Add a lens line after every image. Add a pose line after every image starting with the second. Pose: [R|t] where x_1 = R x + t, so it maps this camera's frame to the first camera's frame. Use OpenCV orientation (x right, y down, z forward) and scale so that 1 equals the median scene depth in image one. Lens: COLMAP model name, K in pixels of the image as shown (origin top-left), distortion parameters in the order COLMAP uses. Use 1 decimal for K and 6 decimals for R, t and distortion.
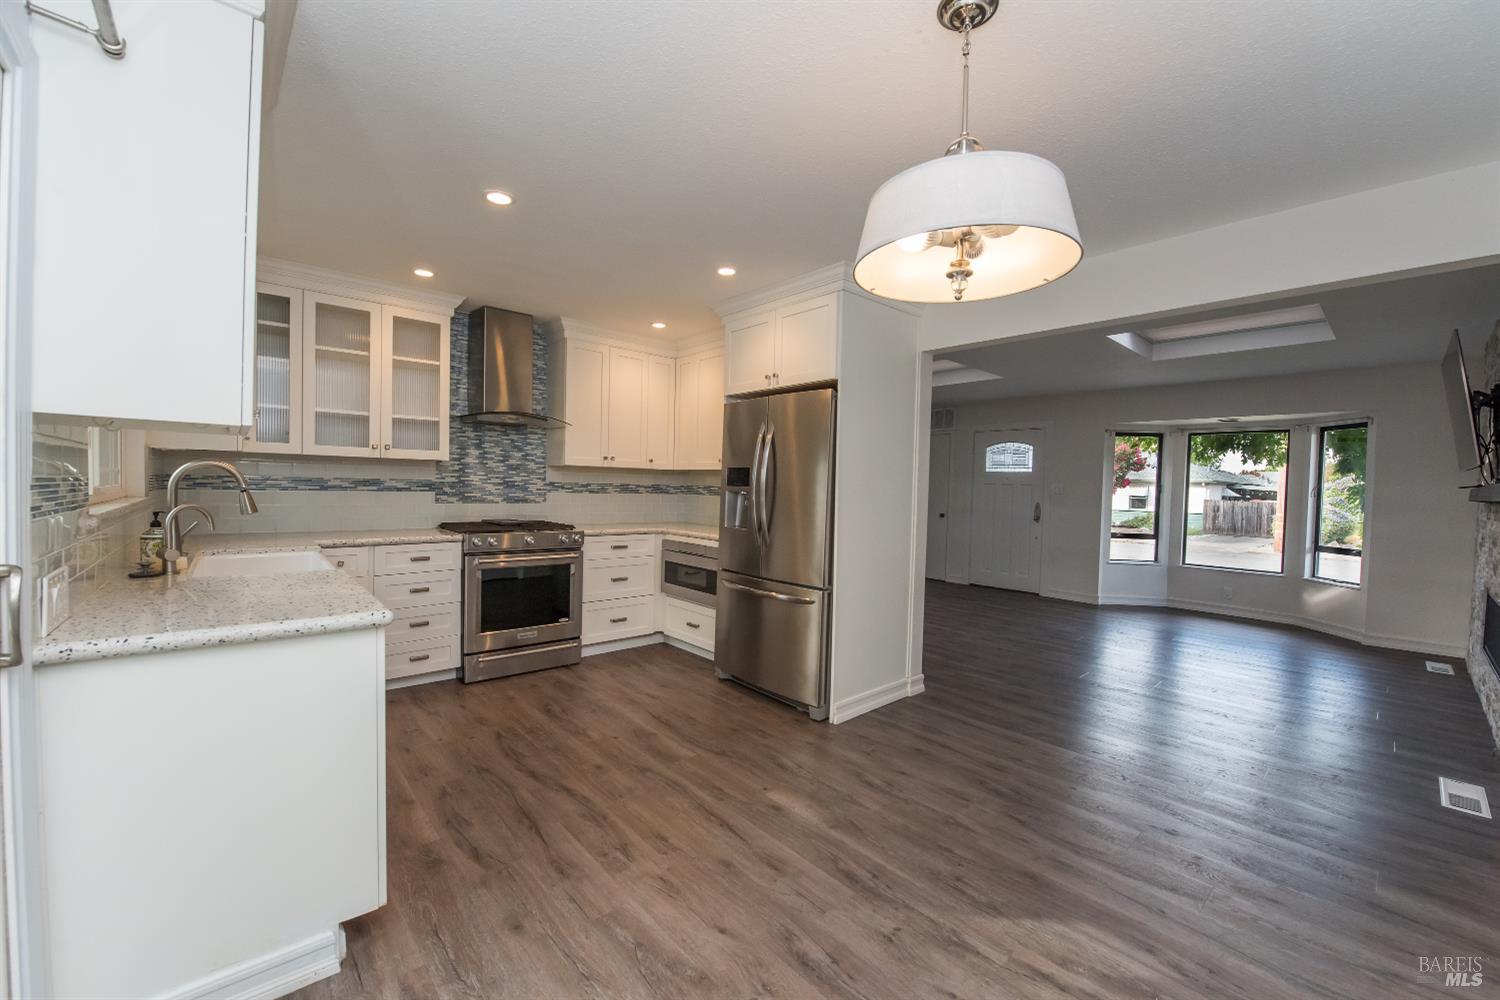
lens RADIAL K [[595.7, 0, 751.6], [0, 595.7, 504.2], [0, 0, 1]] dist [-0.018570, -0.000447]
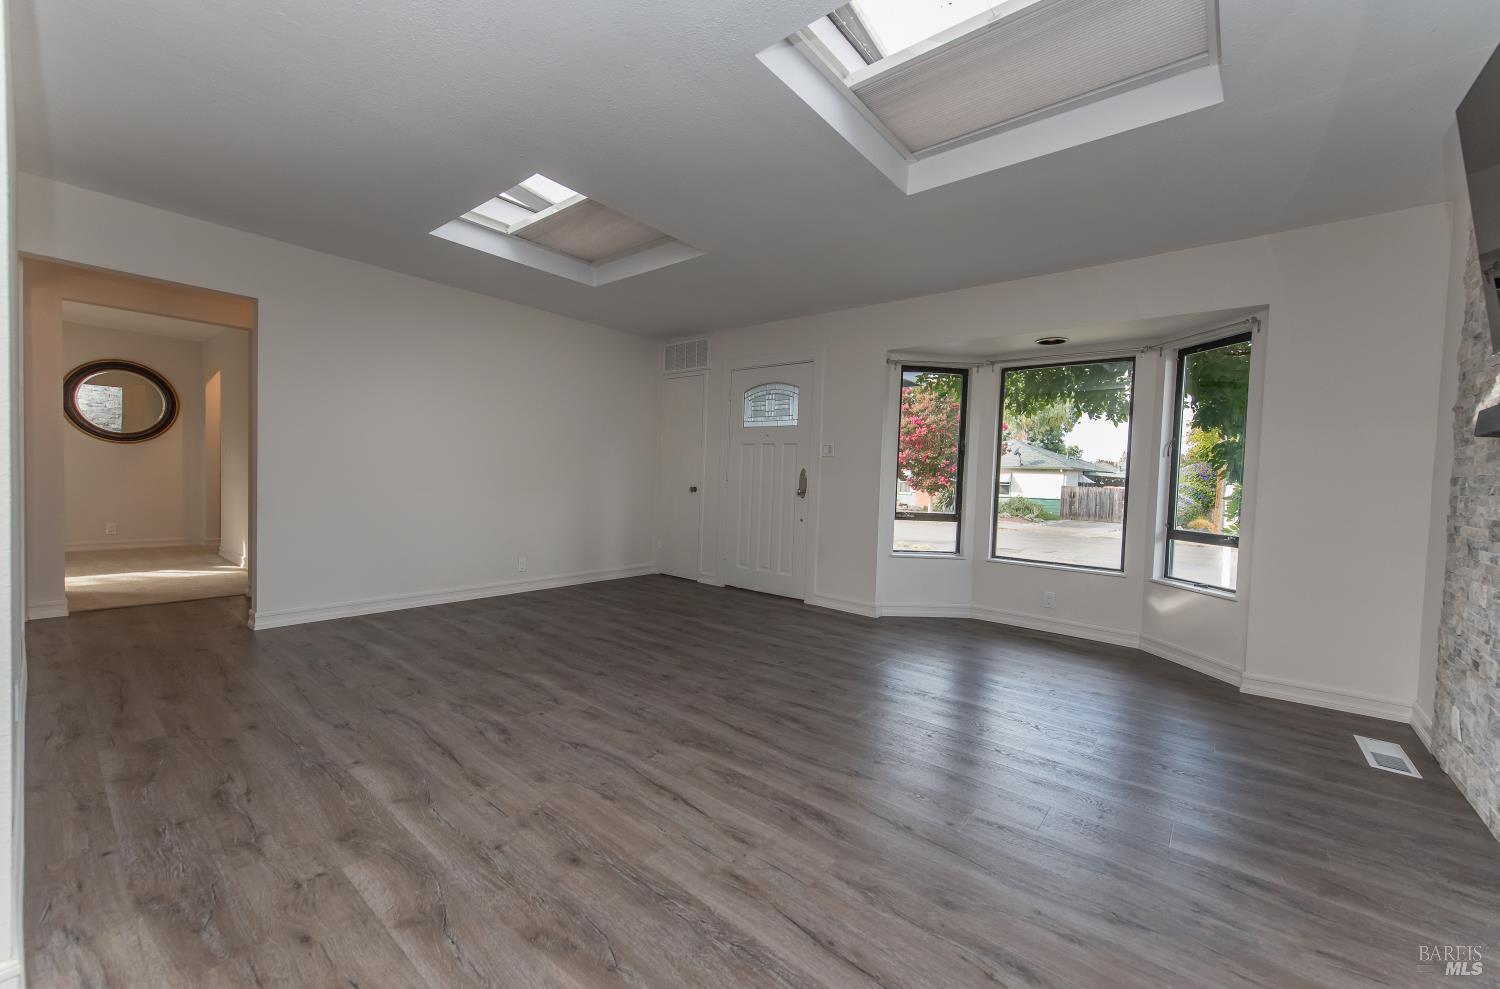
lens RADIAL K [[587.0, 0, 747.5], [0, 587.0, 495.6], [0, 0, 1]] dist [0.015909, -0.000167]
pose [[0.987740, 0.004268, 0.156050, 0.520942], [-0.005407, 0.999962, 0.006871, 0.039799], [-0.156014, -0.007630, 0.987725, 0.554310]]
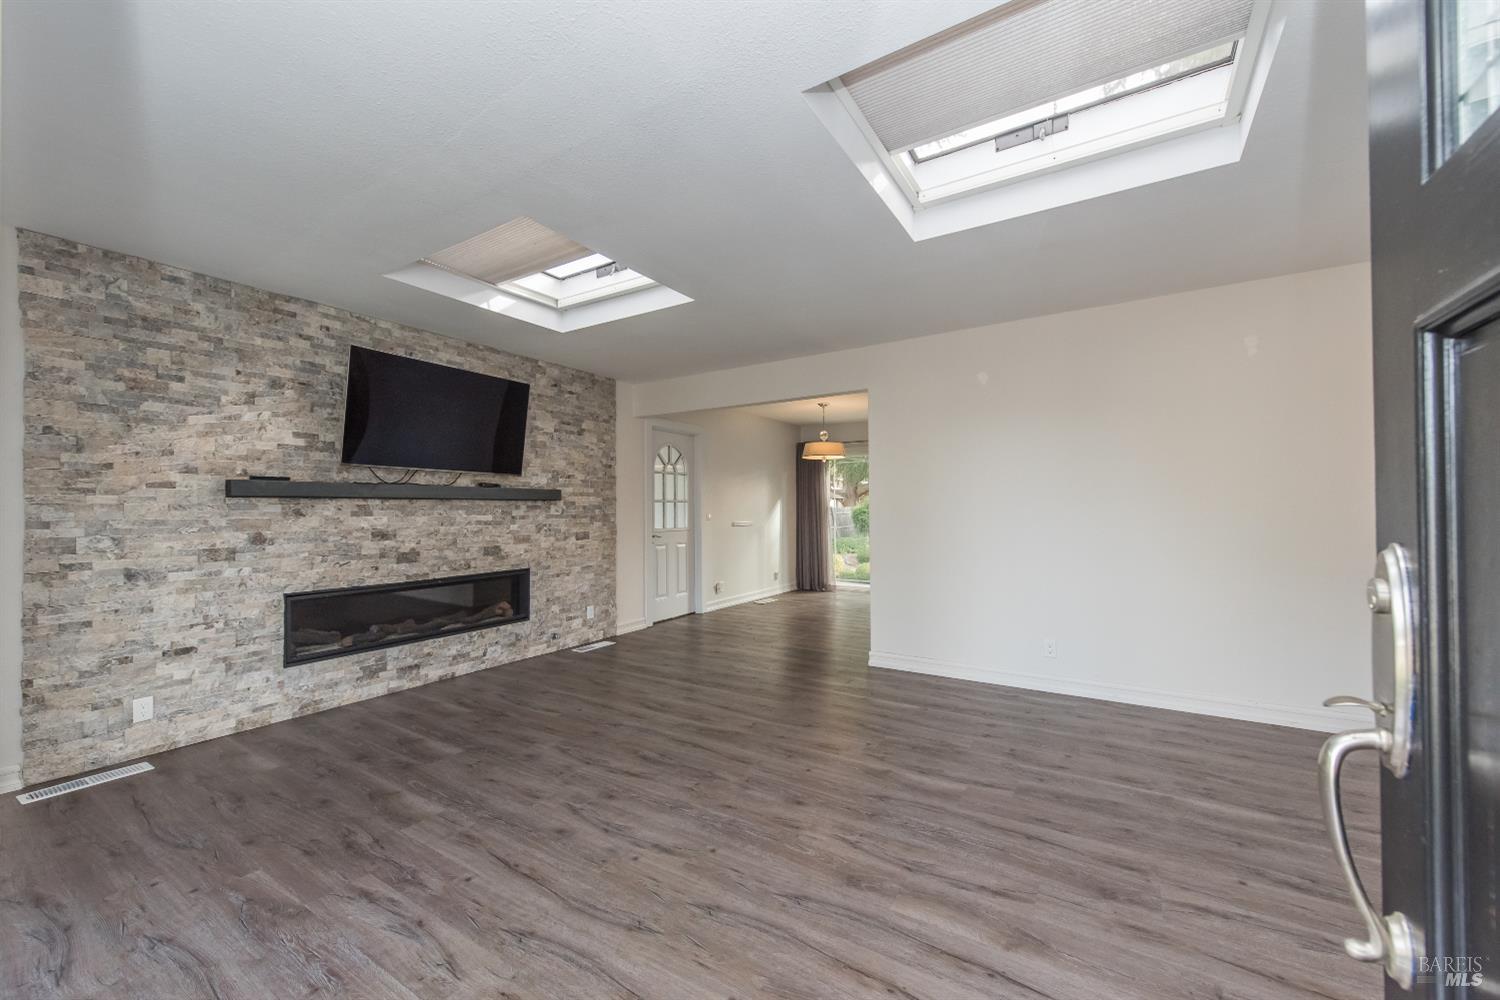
lens RADIAL K [[580.6, 0, 743.3], [0, 580.6, 503.1], [0, 0, 1]] dist [0.003995, 0.000031]
pose [[-0.963218, -0.020851, -0.267910, 0.735061], [-0.025296, 0.999593, 0.013150, -0.019542], [0.267527, 0.019444, -0.963354, 1.771207]]
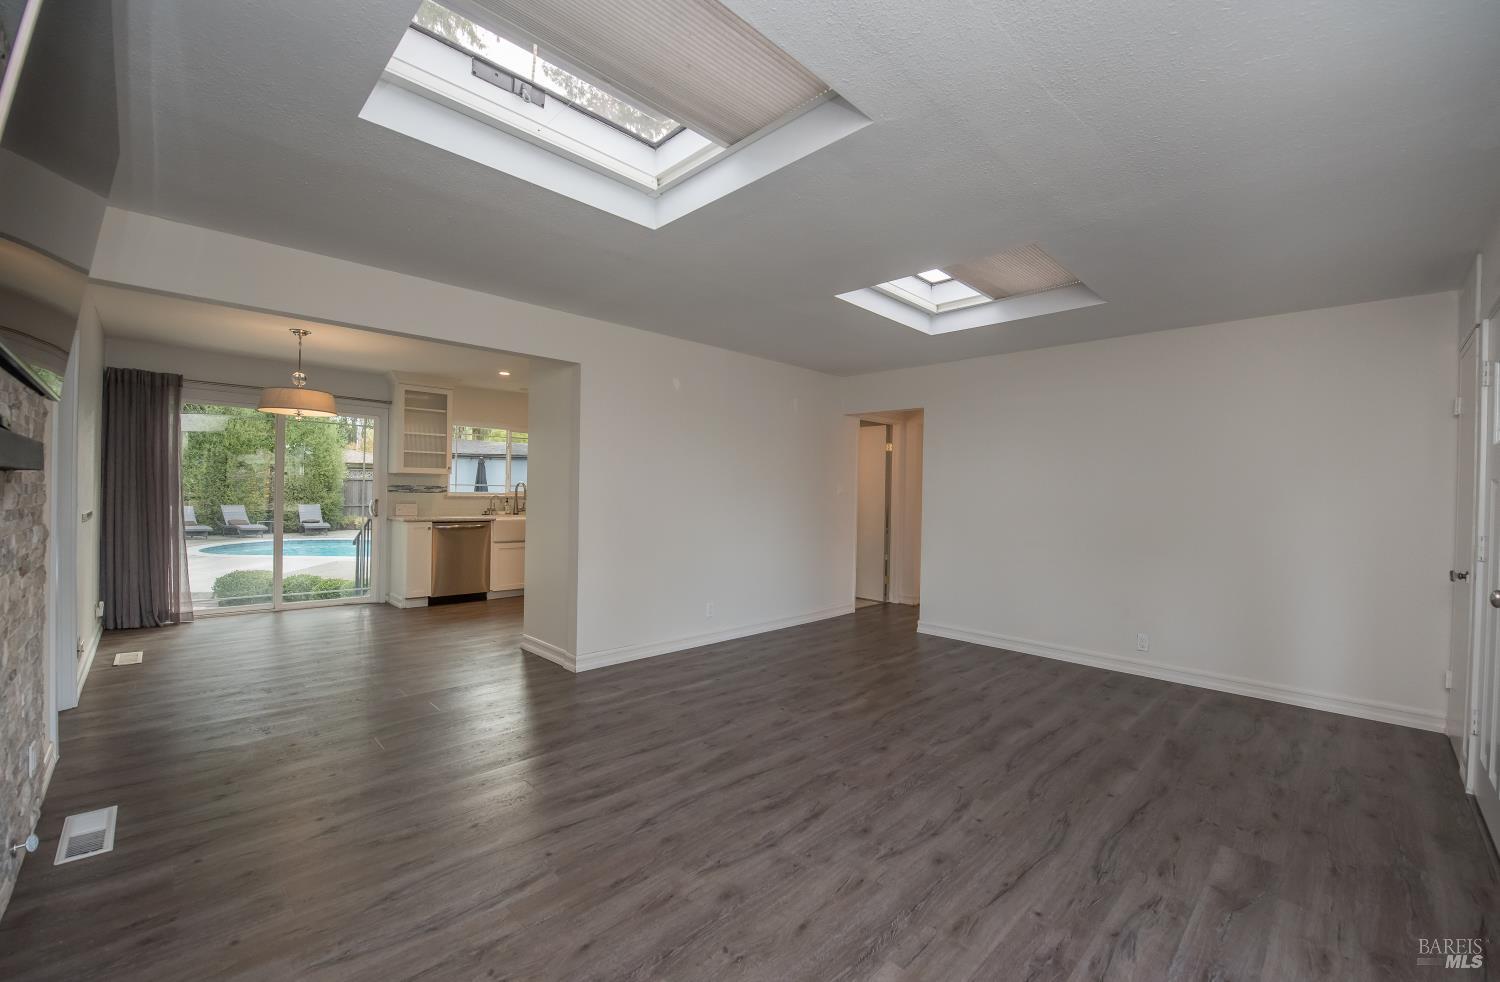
lens RADIAL K [[614.4, 0, 750.0], [0, 614.4, 491.0], [0, 0, 1]] dist [-0.017798, -0.000368]
pose [[0.052462, -0.022860, -0.998361, 1.226503], [-0.049672, 0.998441, -0.025472, -0.002523], [0.997387, 0.050927, 0.051244, 1.070287]]
